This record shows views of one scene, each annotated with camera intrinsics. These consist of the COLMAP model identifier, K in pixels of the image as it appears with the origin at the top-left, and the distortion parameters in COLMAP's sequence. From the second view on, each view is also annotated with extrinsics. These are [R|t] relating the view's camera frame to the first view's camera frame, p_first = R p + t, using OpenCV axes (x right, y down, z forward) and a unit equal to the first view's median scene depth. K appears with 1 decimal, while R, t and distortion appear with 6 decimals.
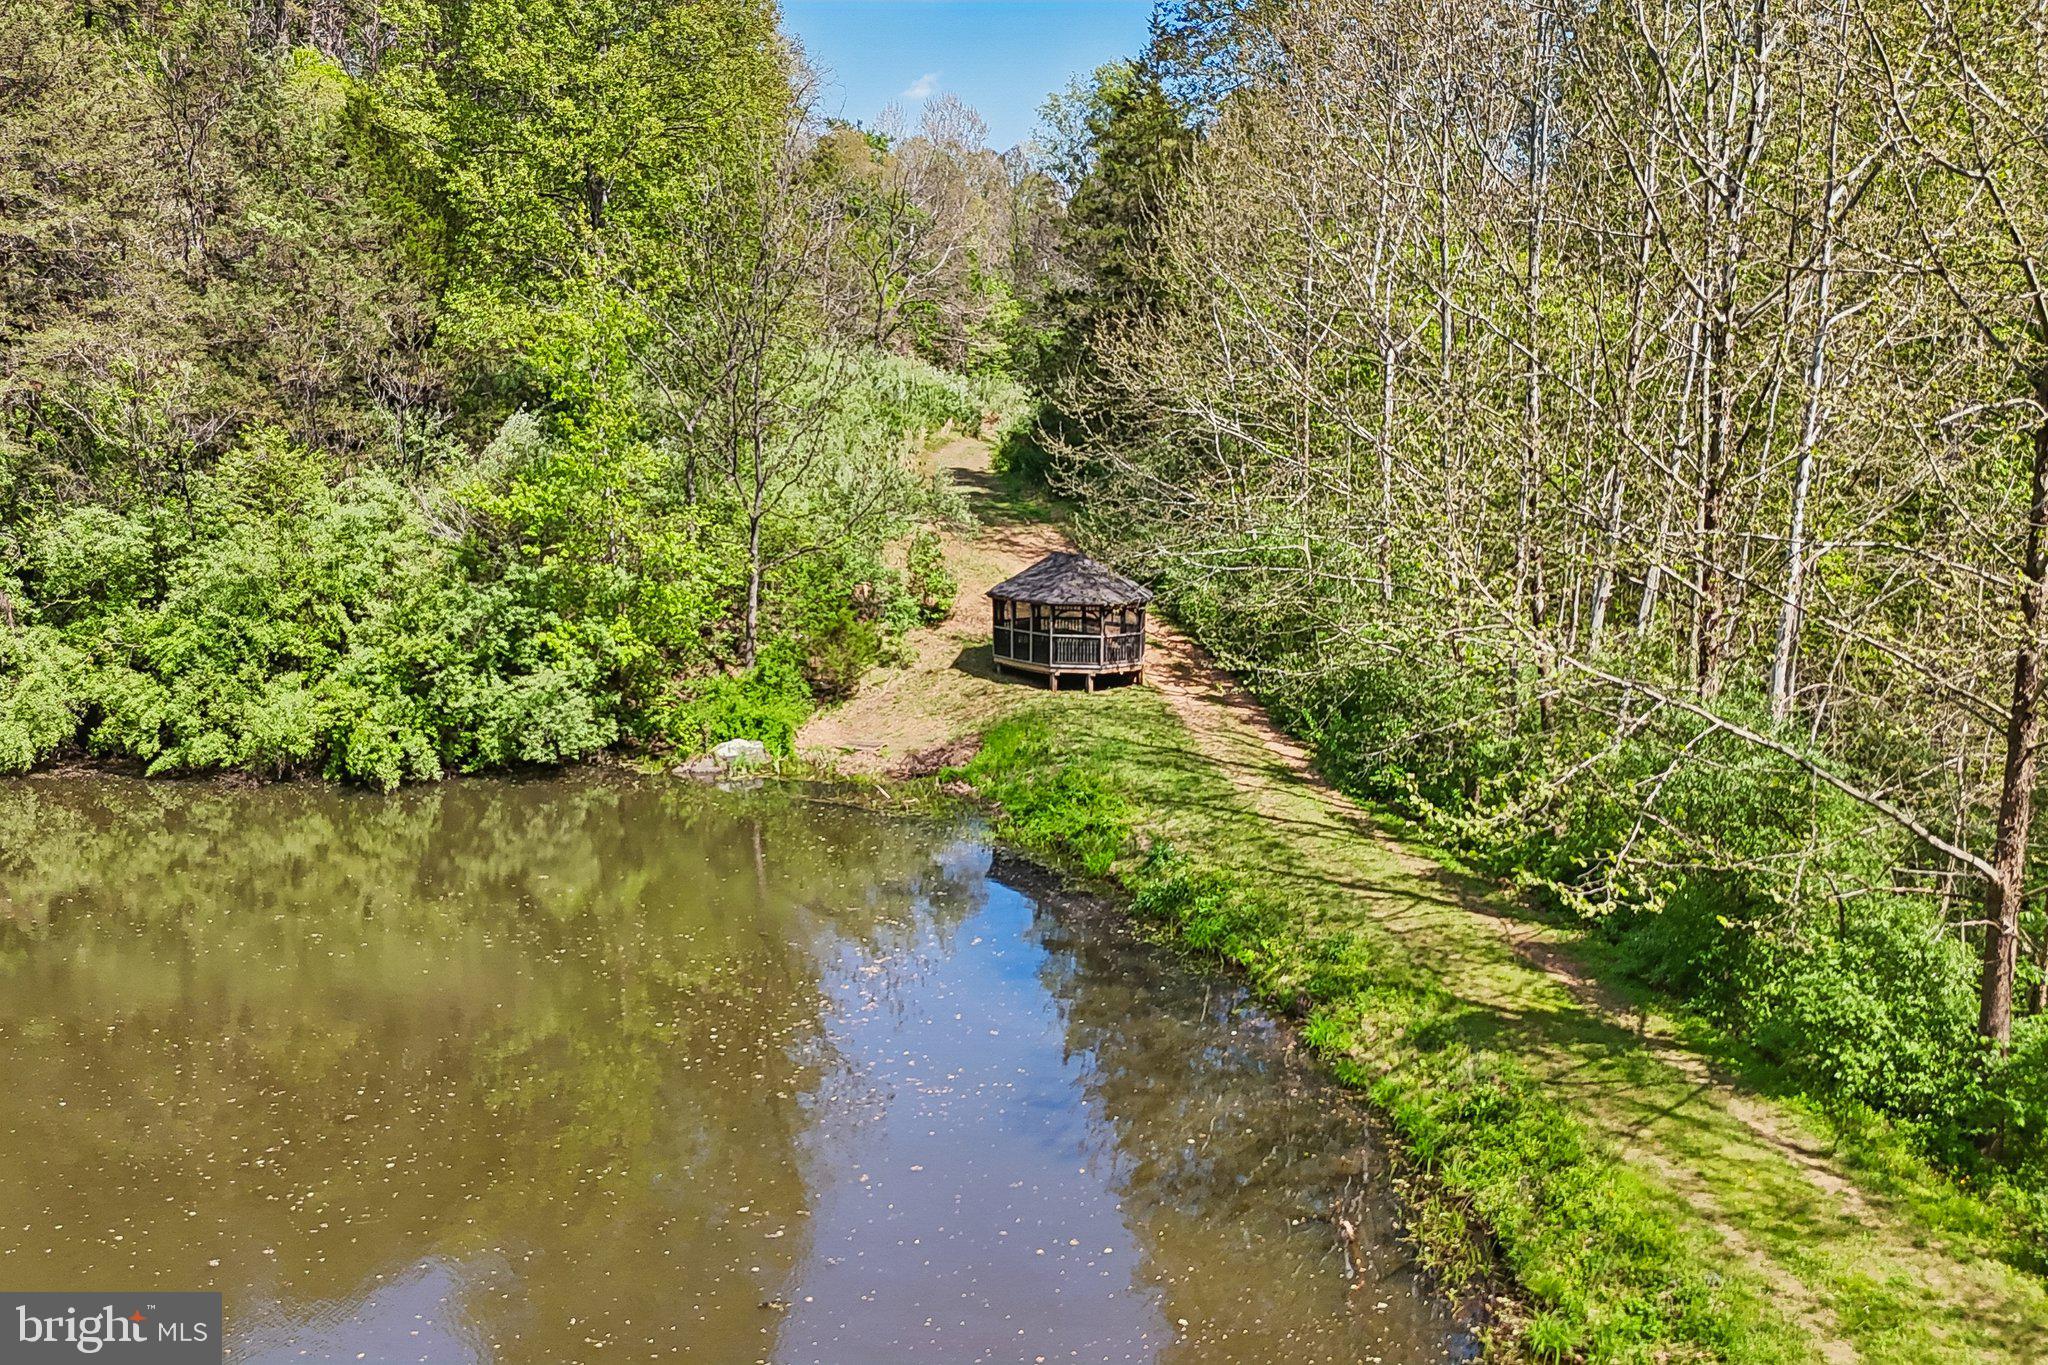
lens RADIAL K [[1780.8, 0, 1030.5], [0, 1780.8, 673.8], [0, 0, 1]] dist [0.092754, -0.122072]
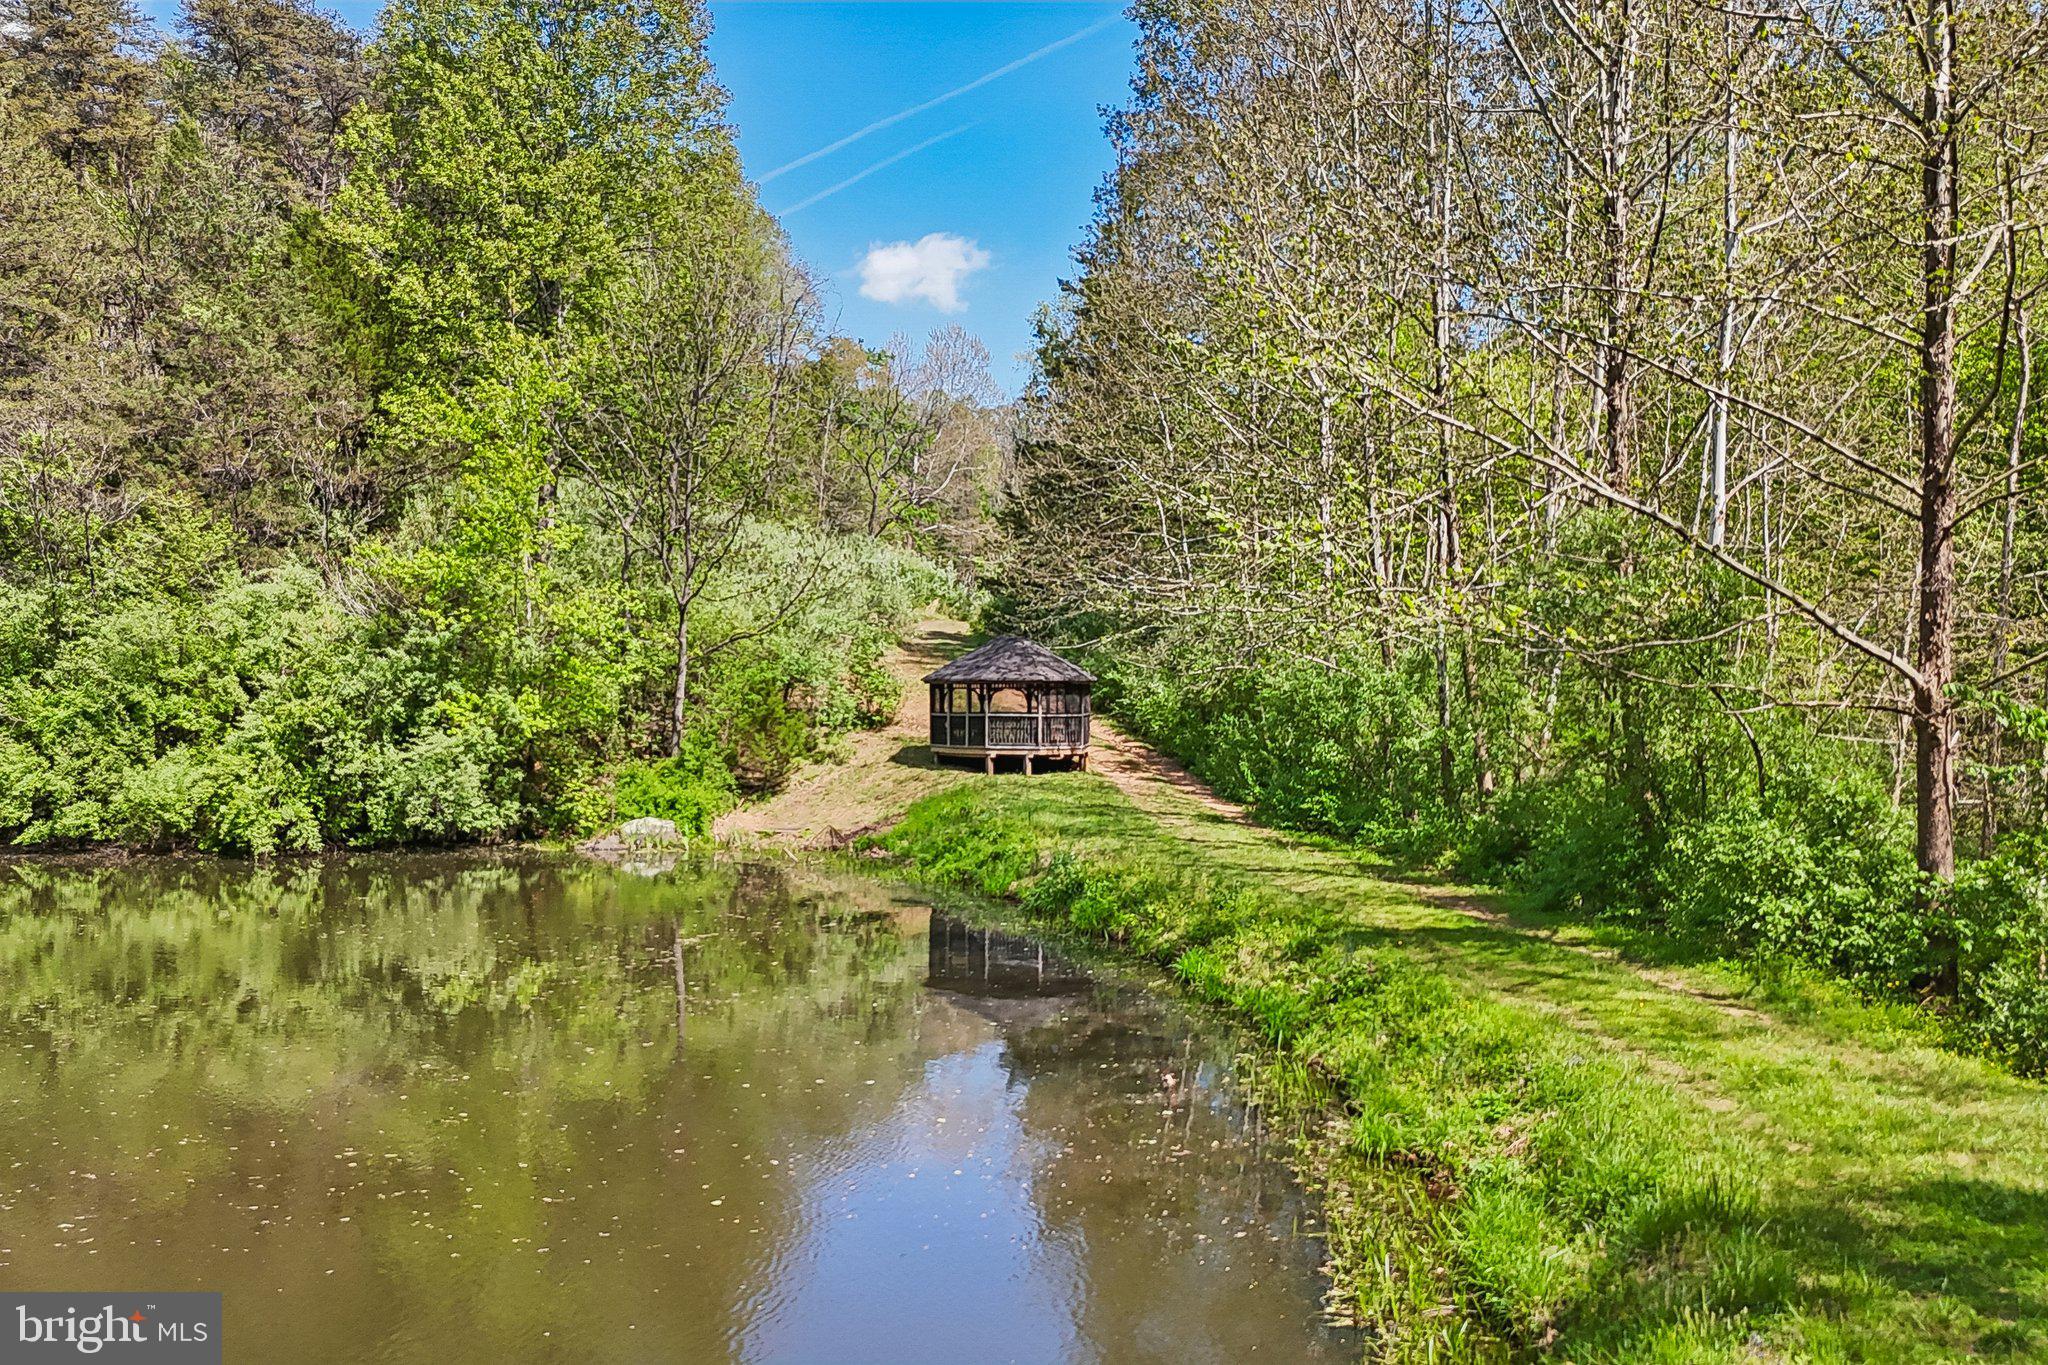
lens RADIAL K [[1780.8, 0, 1033.9], [0, 1780.8, 691.3], [0, 0, 1]] dist [0.092754, -0.122072]
pose [[0.999663, -0.006661, -0.025101, 0.064319], [0.002557, 0.987096, -0.160106, 0.124308], [0.025844, 0.159988, 0.986781, 0.067638]]
